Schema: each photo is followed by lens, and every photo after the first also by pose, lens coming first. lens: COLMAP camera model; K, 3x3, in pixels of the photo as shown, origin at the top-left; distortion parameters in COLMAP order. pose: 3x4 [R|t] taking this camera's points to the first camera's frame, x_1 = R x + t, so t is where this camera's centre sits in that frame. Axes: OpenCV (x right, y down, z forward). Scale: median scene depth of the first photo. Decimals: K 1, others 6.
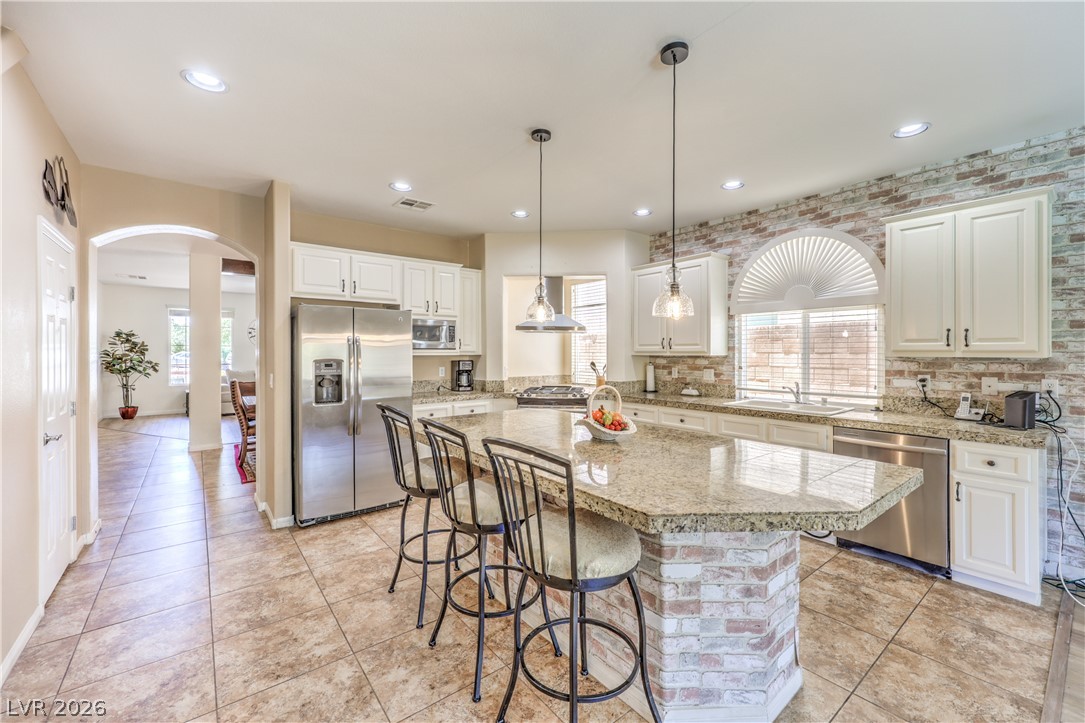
lens RADIAL K [[450.5, 0, 558.5], [0, 450.5, 353.5], [0, 0, 1]] dist [-0.000220, 0.000902]
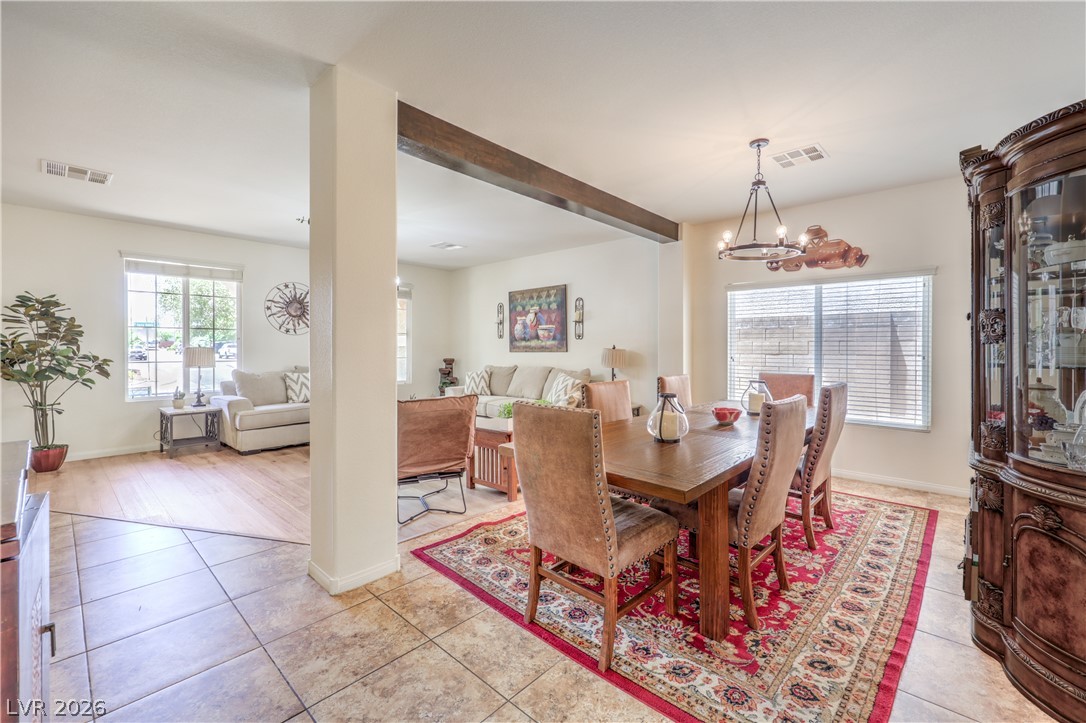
lens RADIAL K [[451.0, 0, 545.4], [0, 451.0, 354.5], [0, 0, 1]] dist [-0.000220, 0.000902]
pose [[0.989494, -0.001121, 0.144571, -0.956158], [-0.000609, 0.999929, 0.011917, 0.018133], [-0.144574, -0.011879, 0.989423, 0.848429]]
